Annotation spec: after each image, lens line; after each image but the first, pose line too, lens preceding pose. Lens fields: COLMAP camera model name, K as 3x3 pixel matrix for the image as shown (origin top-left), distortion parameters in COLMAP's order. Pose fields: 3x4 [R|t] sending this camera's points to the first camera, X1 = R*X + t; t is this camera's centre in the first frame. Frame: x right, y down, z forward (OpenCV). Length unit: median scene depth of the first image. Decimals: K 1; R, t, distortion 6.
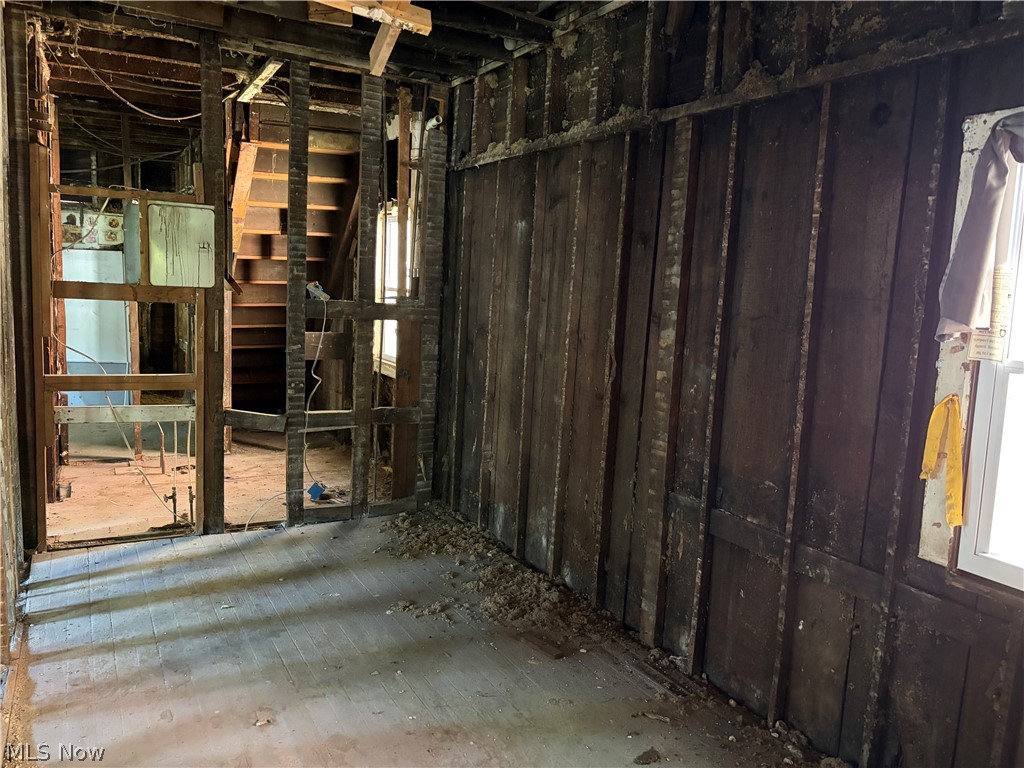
lens RADIAL K [[755.5, 0, 516.1], [0, 755.5, 377.8], [0, 0, 1]] dist [0.041246, -0.007274]
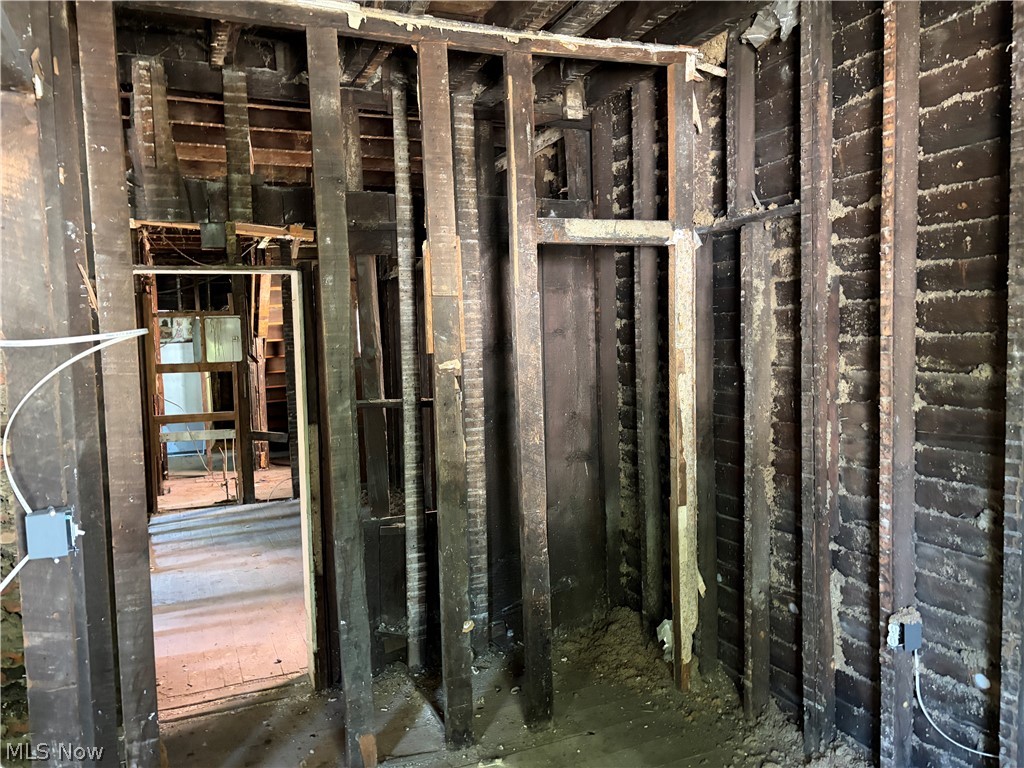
lens RADIAL K [[755.5, 0, 516.1], [0, 755.5, 377.8], [0, 0, 1]] dist [0.041246, -0.007274]
pose [[0.992437, -0.076649, -0.095879, 0.382840], [0.069680, 0.994818, -0.074038, 0.090642], [0.101057, 0.066798, 0.992636, -0.653004]]
